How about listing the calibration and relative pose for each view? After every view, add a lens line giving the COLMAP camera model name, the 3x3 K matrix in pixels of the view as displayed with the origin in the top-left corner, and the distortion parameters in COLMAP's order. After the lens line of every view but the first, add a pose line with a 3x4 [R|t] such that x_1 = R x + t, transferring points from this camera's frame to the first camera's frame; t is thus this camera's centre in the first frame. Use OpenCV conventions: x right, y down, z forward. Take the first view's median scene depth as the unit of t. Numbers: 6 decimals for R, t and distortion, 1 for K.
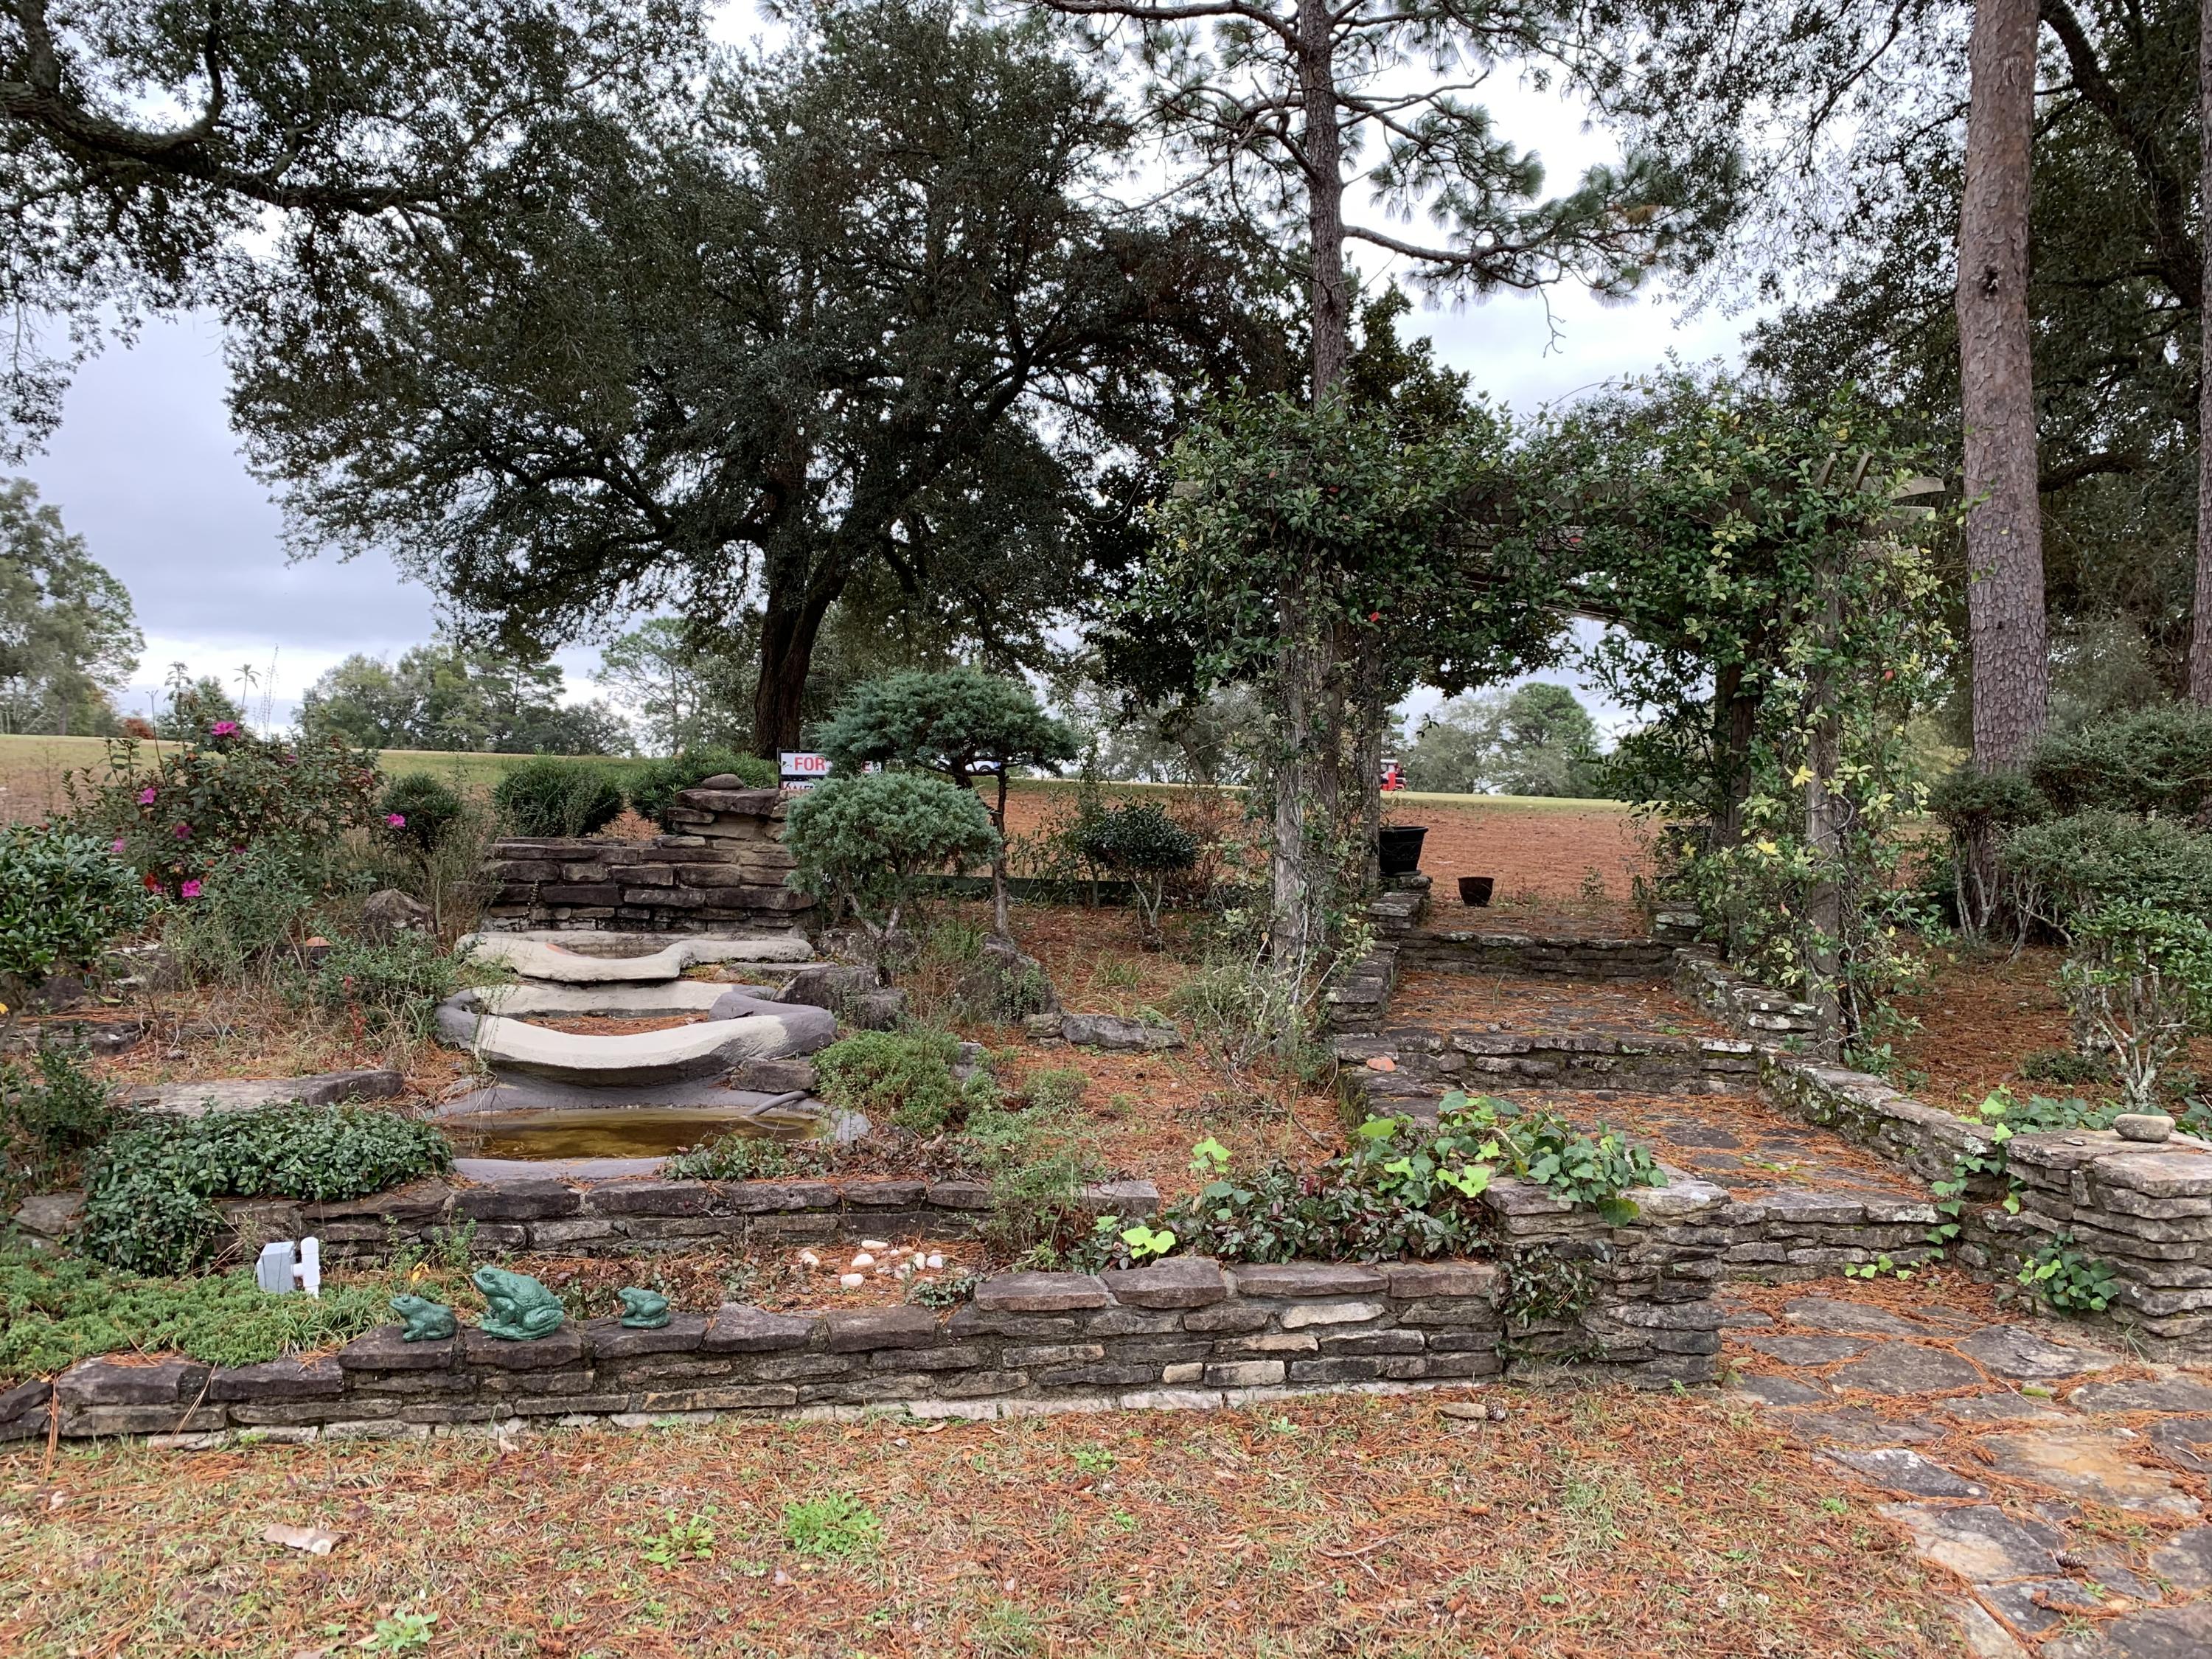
lens RADIAL K [[1702.3, 0, 1106.1], [0, 1702.3, 829.2], [0, 0, 1]] dist [0.041531, -0.045331]
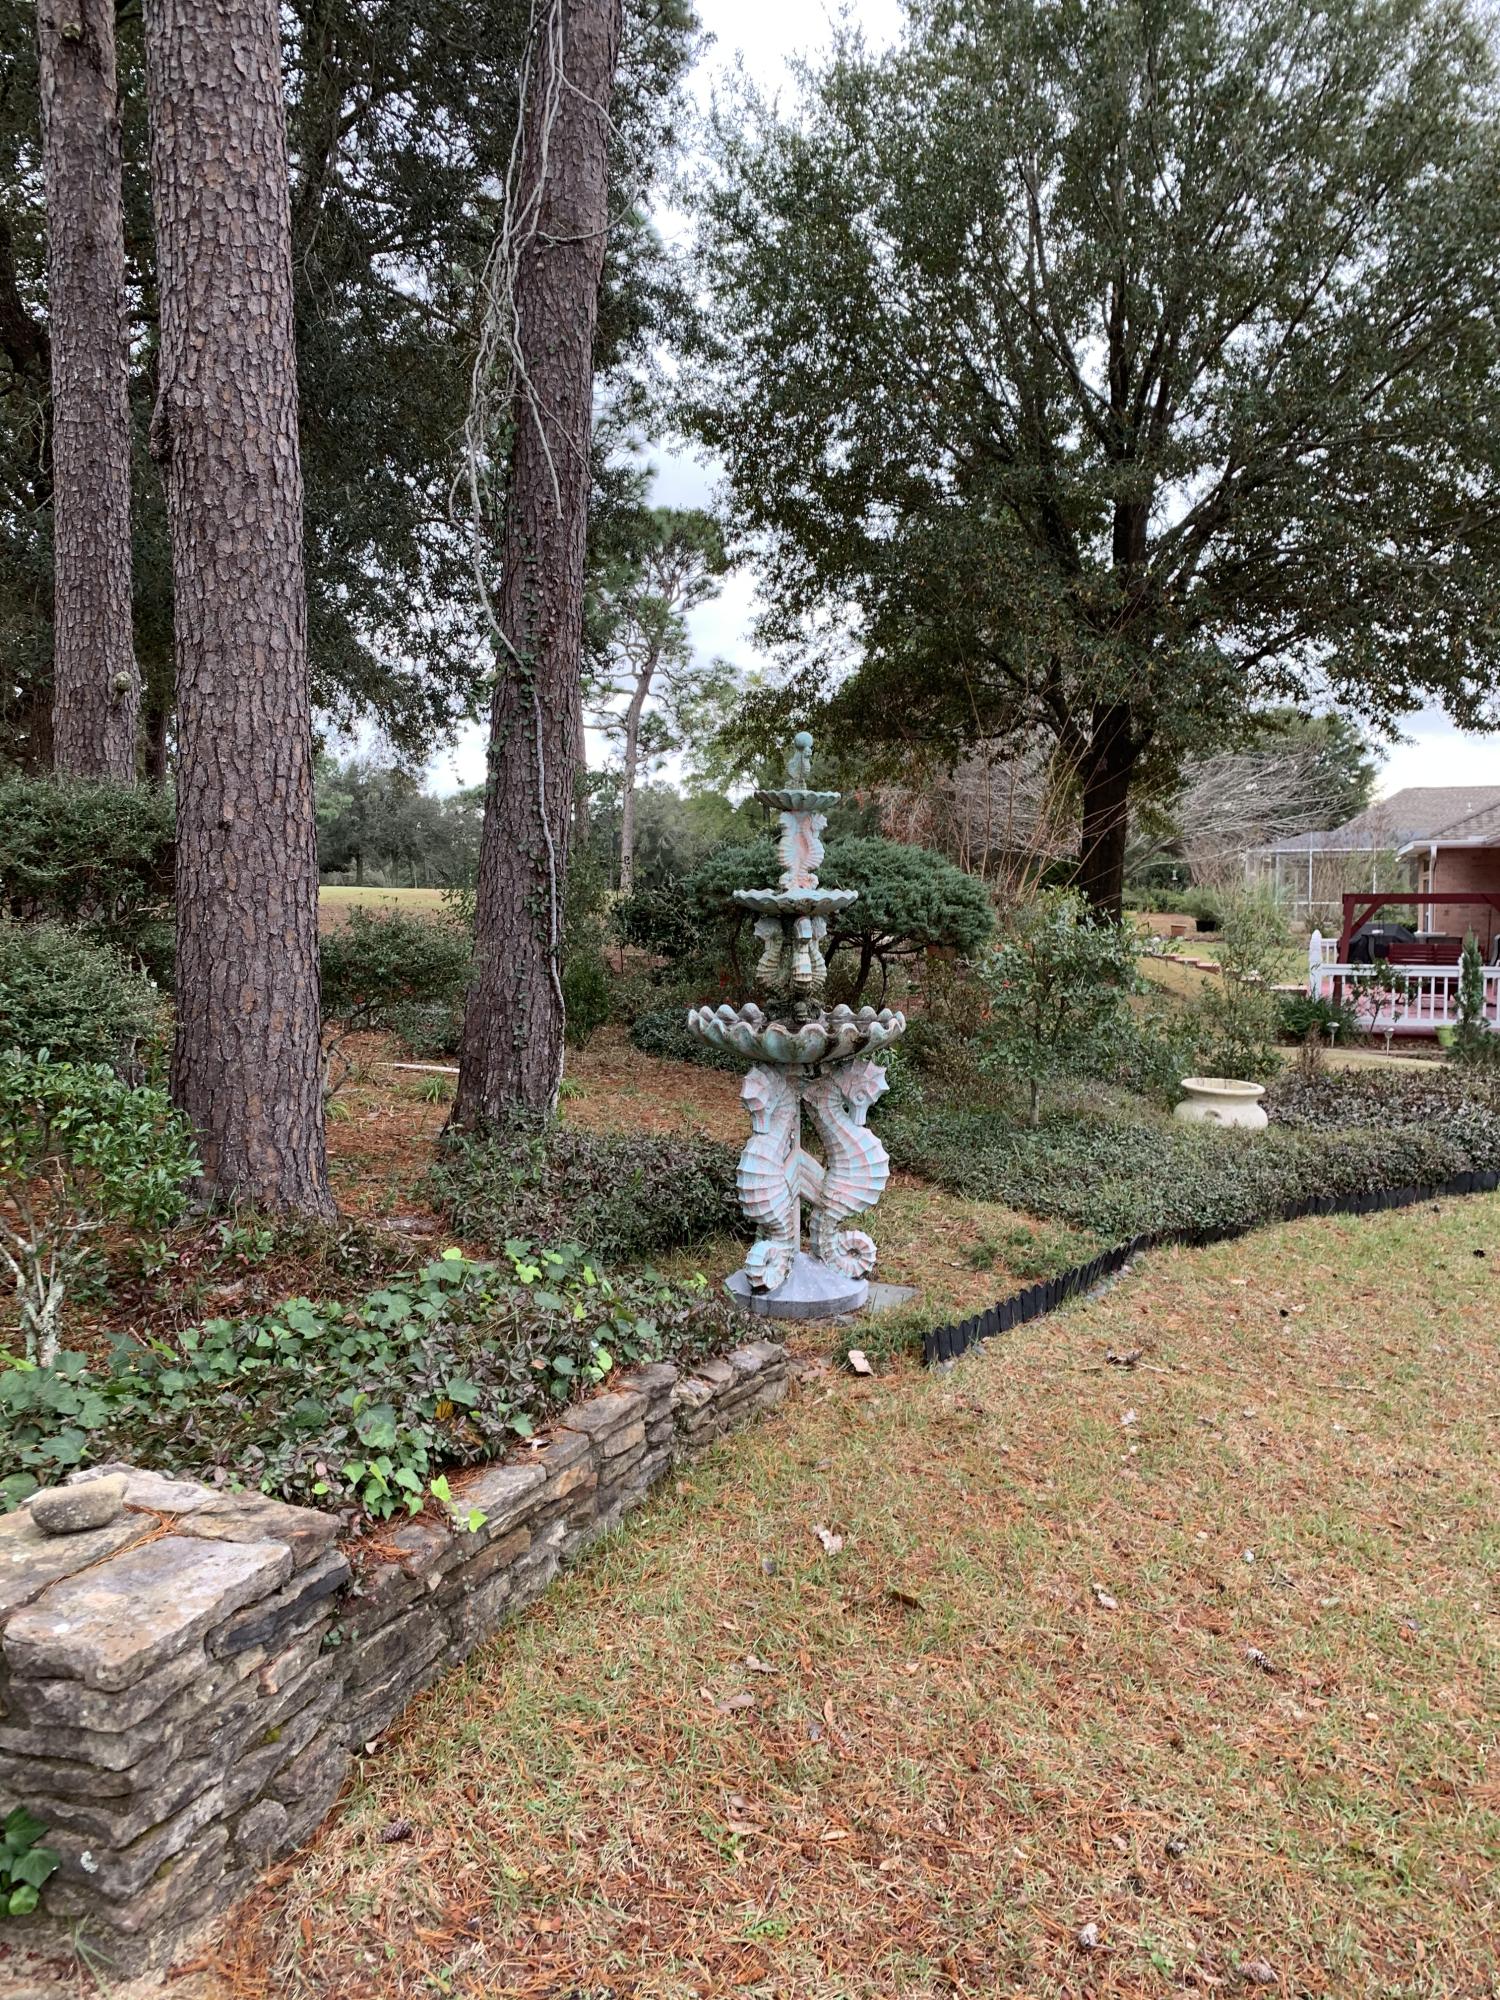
lens RADIAL K [[1539.2, 0, 749.8], [0, 1539.2, 1000.2], [0, 0, 1]] dist [0.041531, -0.045331]
pose [[0.542012, -0.066670, 0.837722, 0.237408], [0.003404, 0.997014, 0.077144, -0.027852], [-0.840364, -0.038961, 0.540620, 0.423439]]
